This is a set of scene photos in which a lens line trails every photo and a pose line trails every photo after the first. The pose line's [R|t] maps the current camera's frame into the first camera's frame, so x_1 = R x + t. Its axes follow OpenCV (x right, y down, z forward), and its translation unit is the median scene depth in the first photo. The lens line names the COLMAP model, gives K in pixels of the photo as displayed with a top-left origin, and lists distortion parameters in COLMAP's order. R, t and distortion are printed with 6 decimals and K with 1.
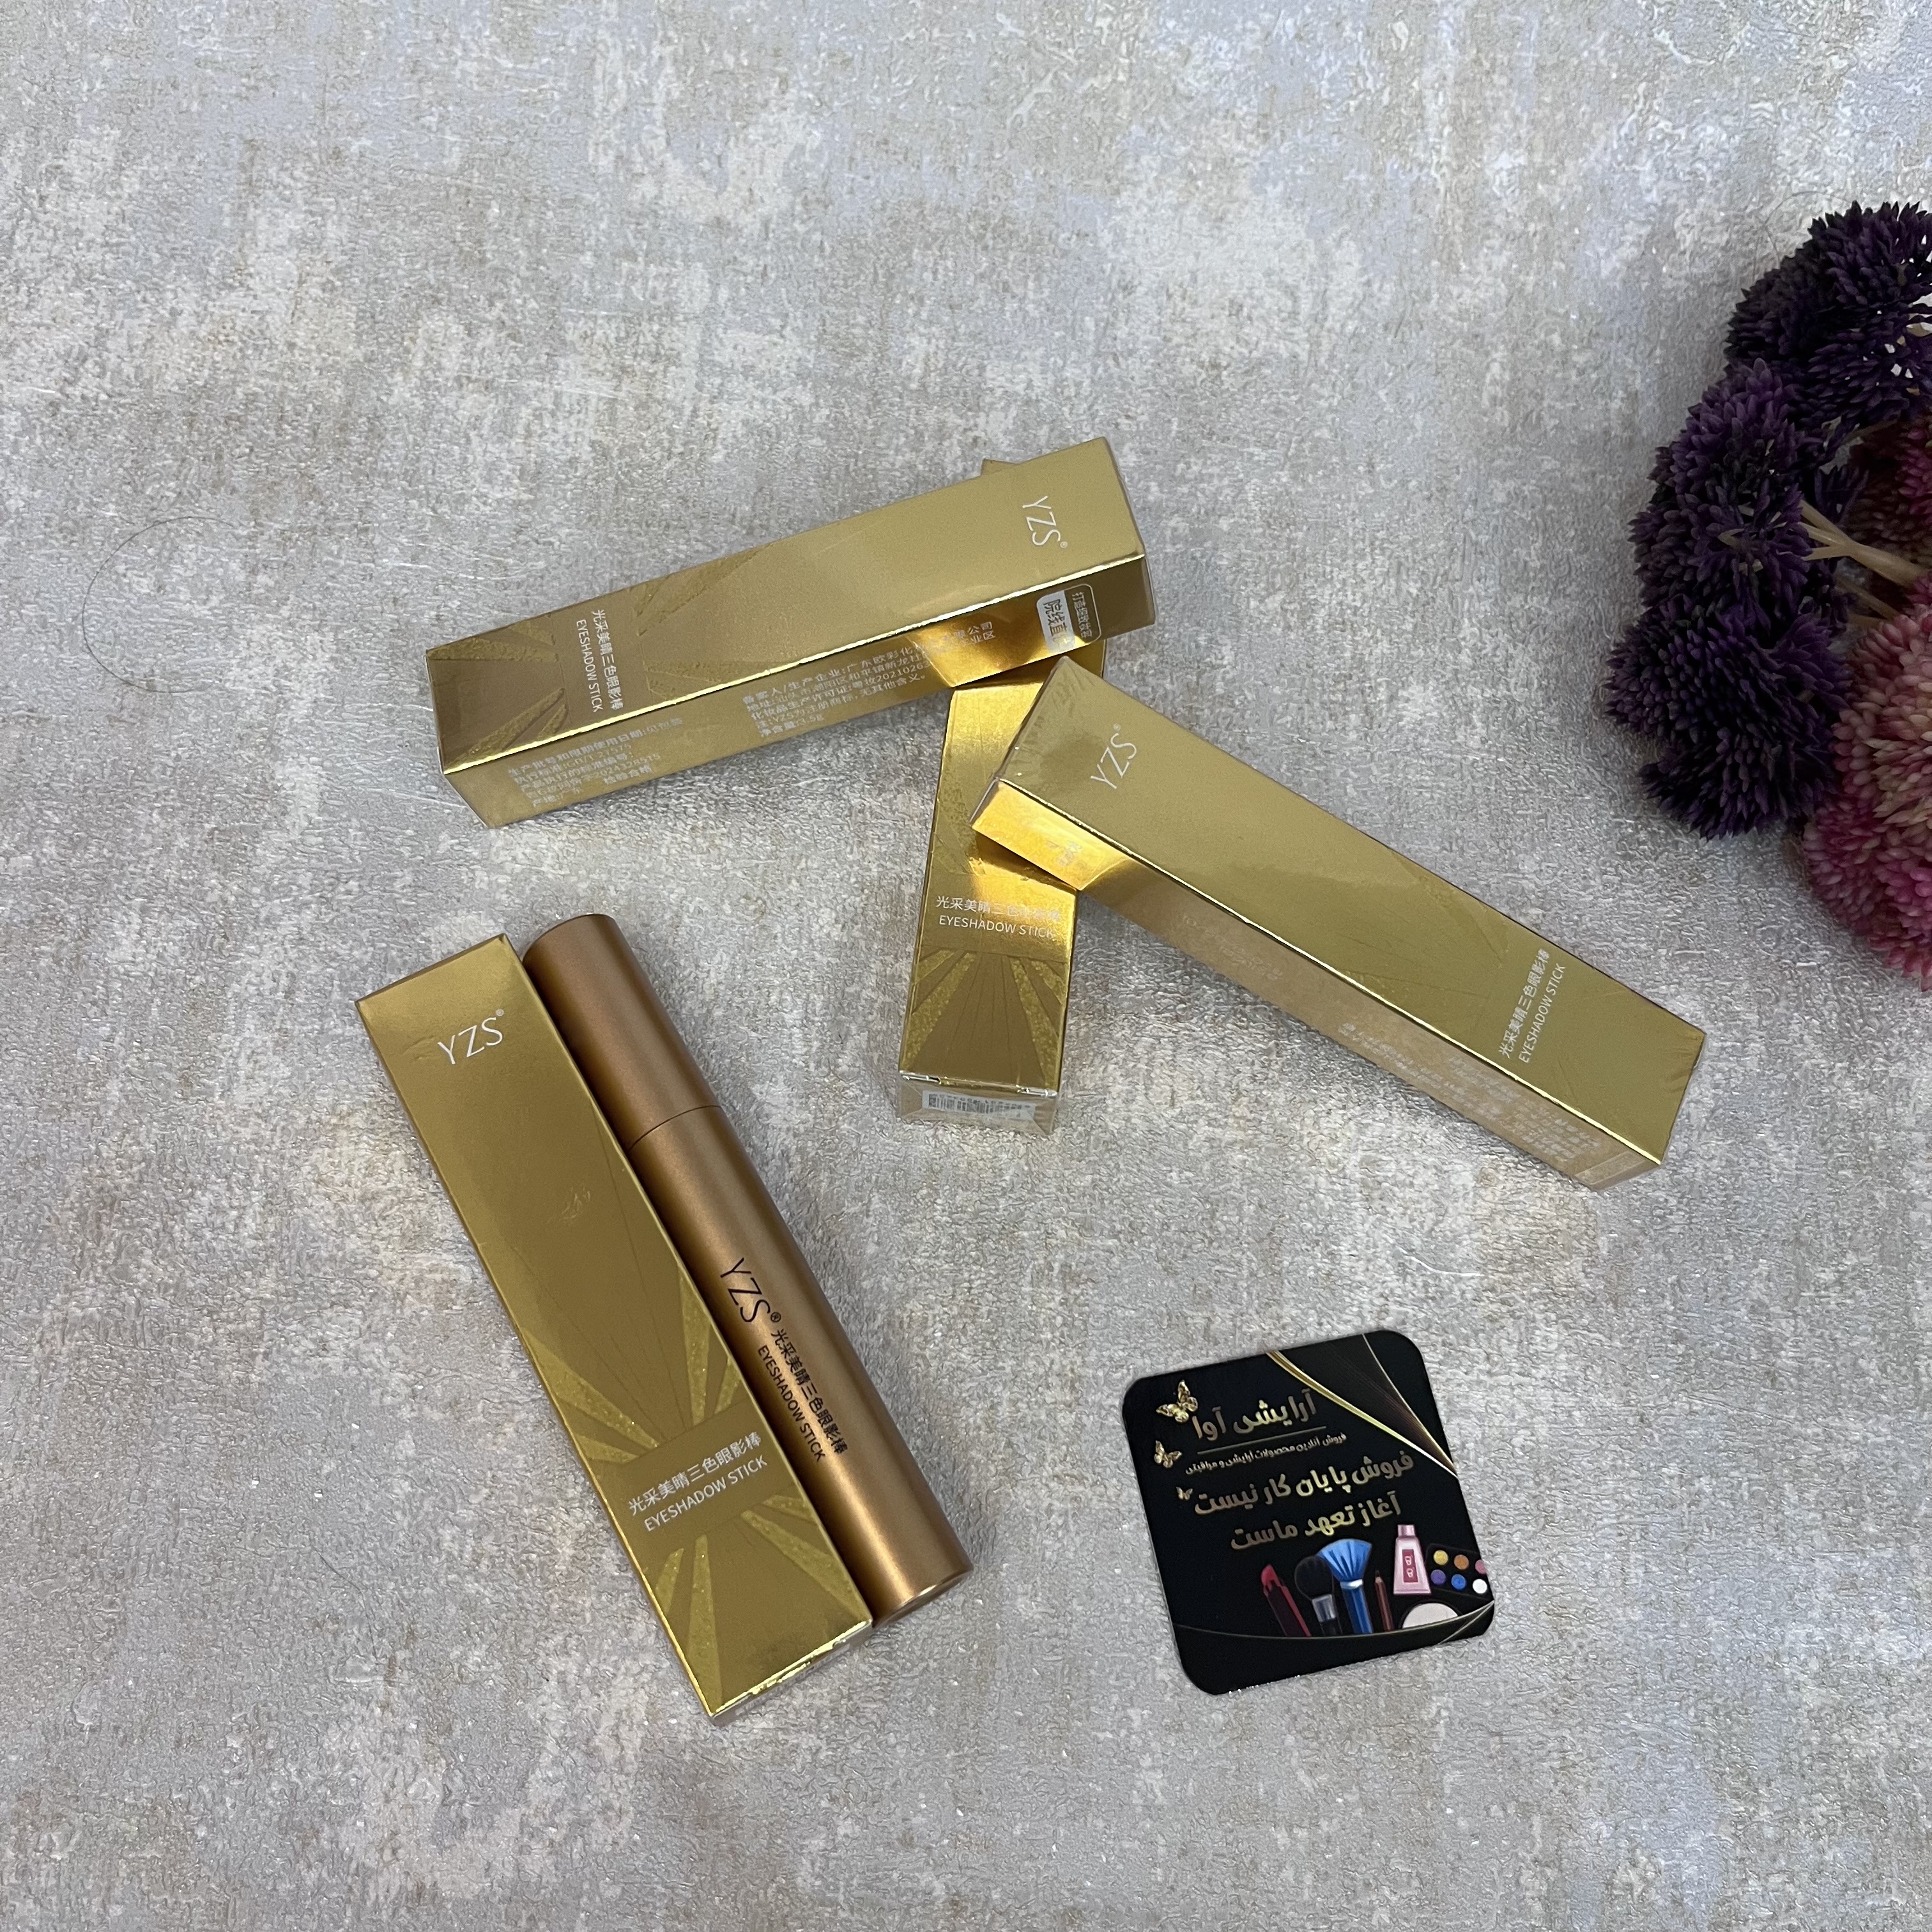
lens RADIAL K [[1999.1, 0, 966.2], [0, 1999.1, 972.7], [0, 0, 1]] dist [-0.007573, 0.000000]
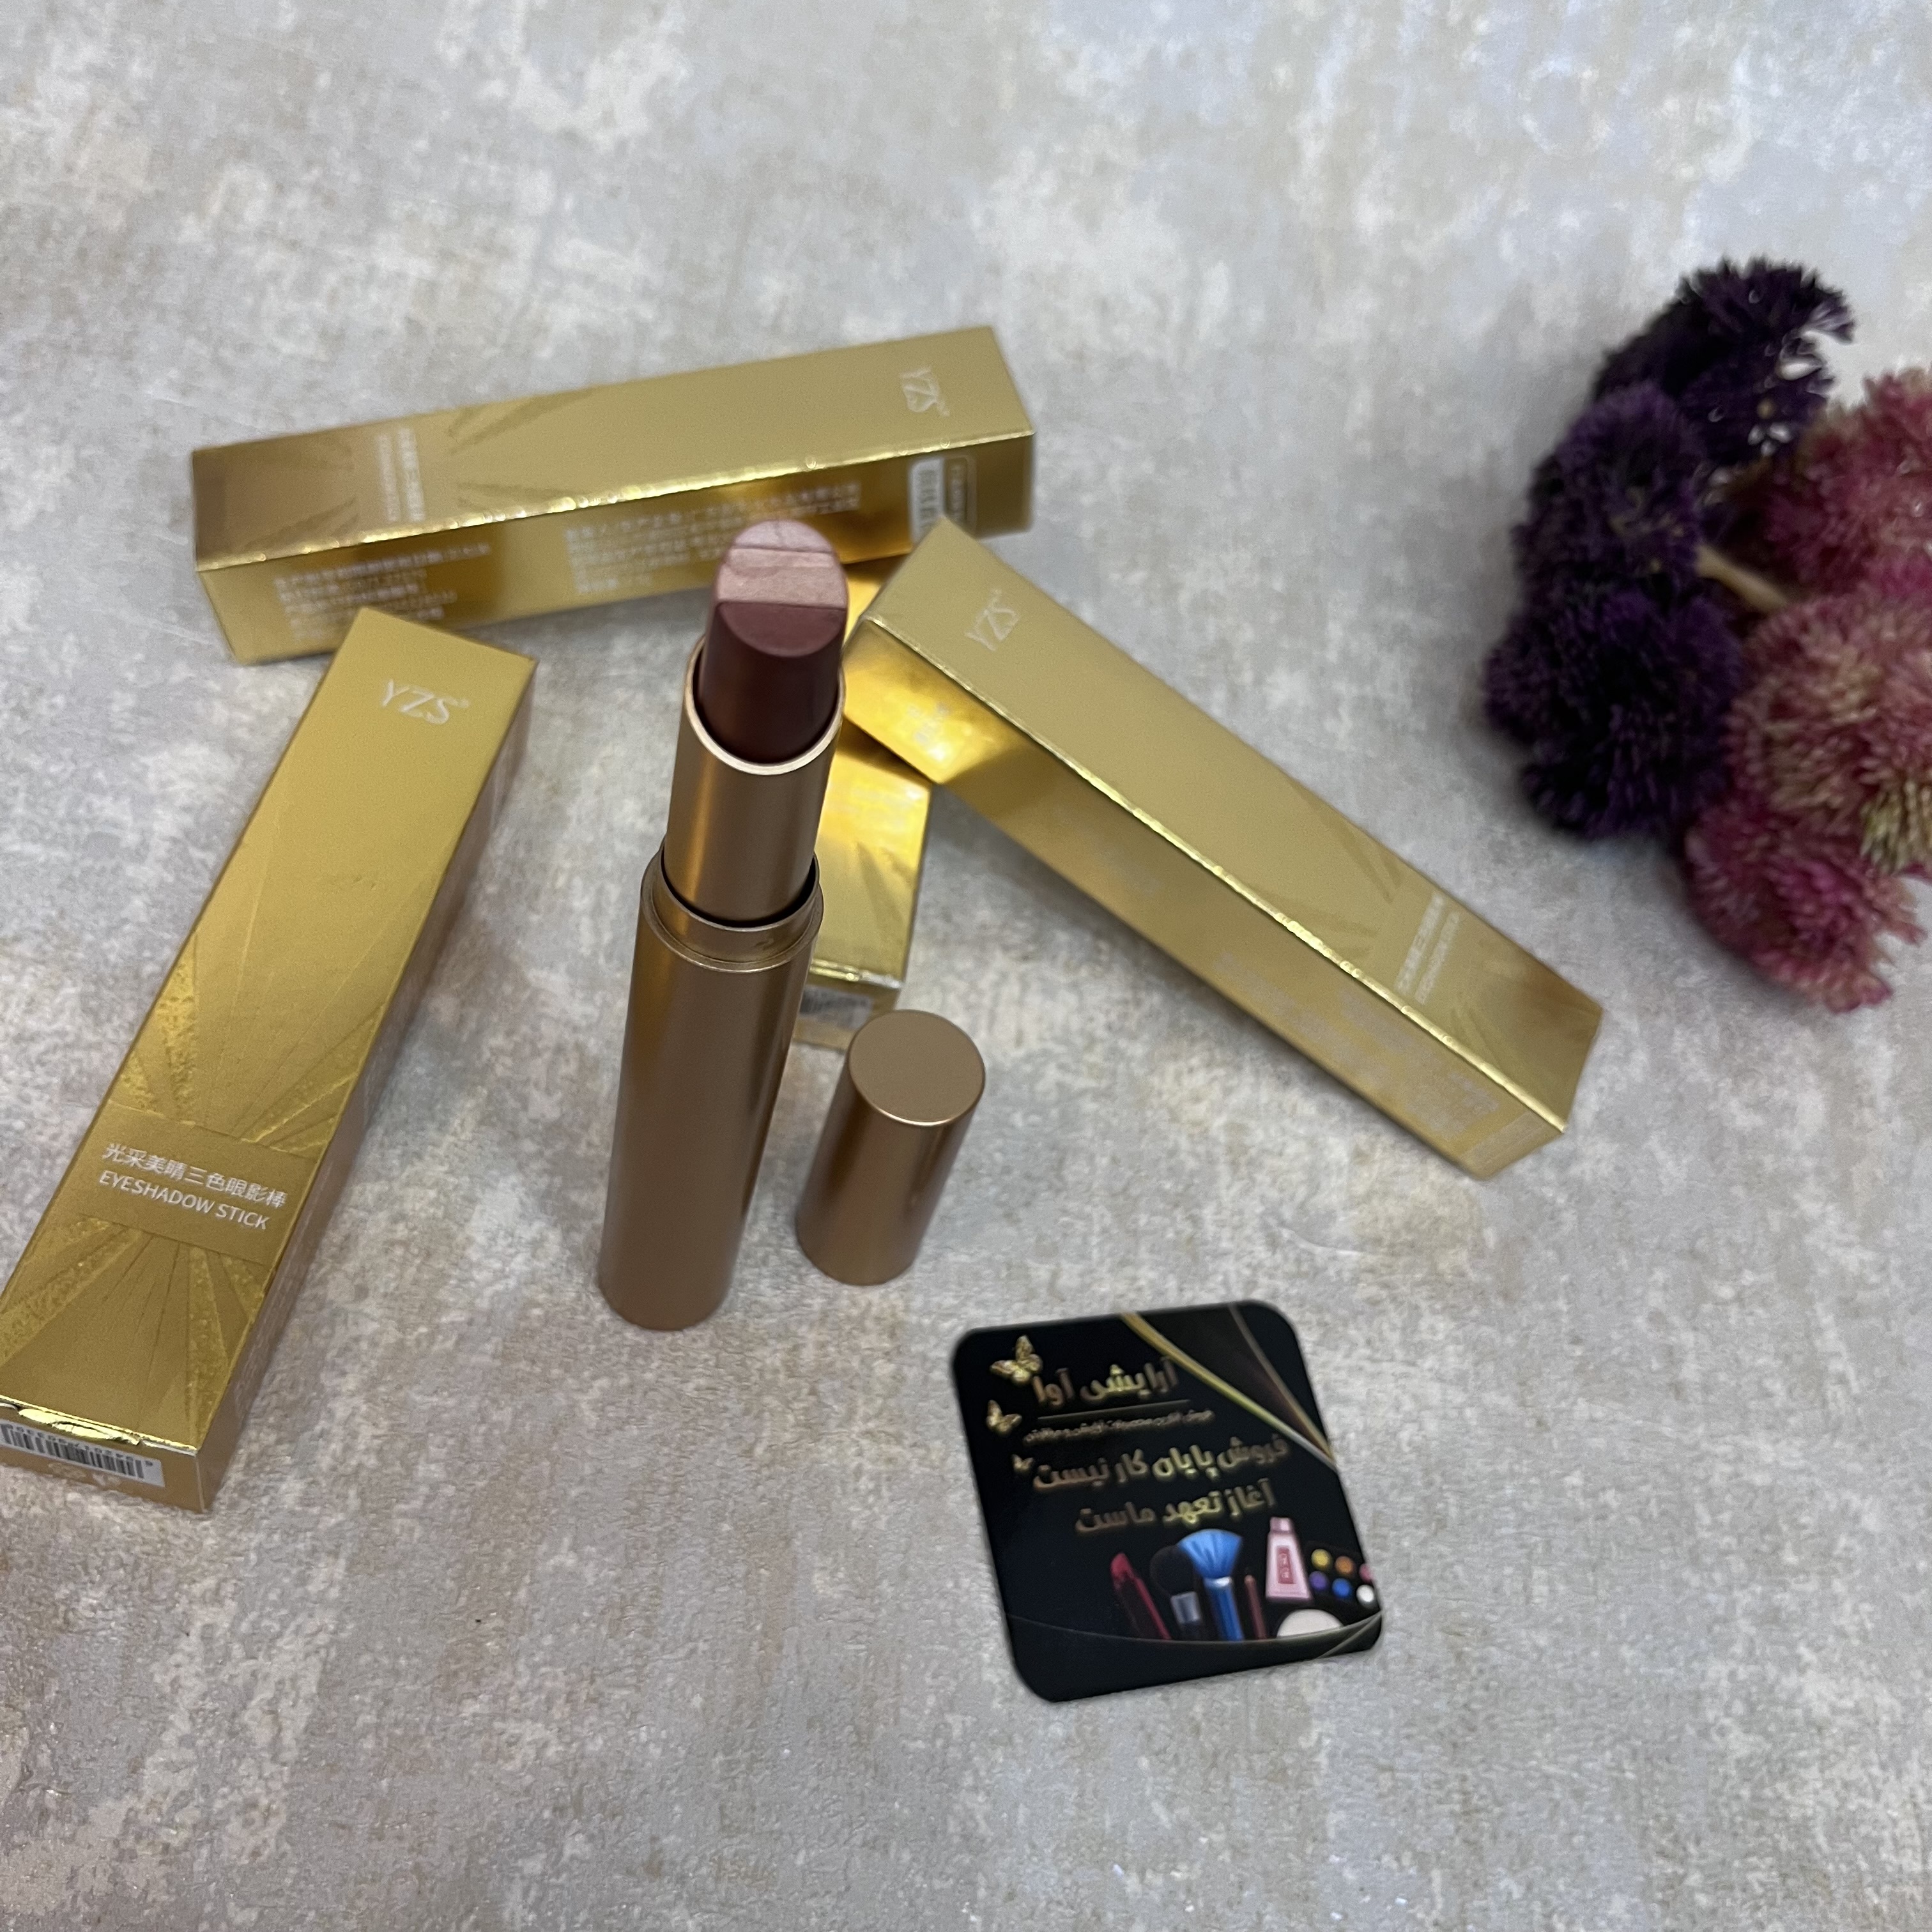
lens RADIAL K [[1999.1, 0, 968.5], [0, 1999.1, 993.9], [0, 0, 1]] dist [-0.007573, 0.000000]
pose [[0.983602, 0.097849, 0.151503, -0.050105], [-0.068941, 0.980224, -0.185494, 0.203619], [-0.166657, 0.172007, 0.970896, 0.157620]]
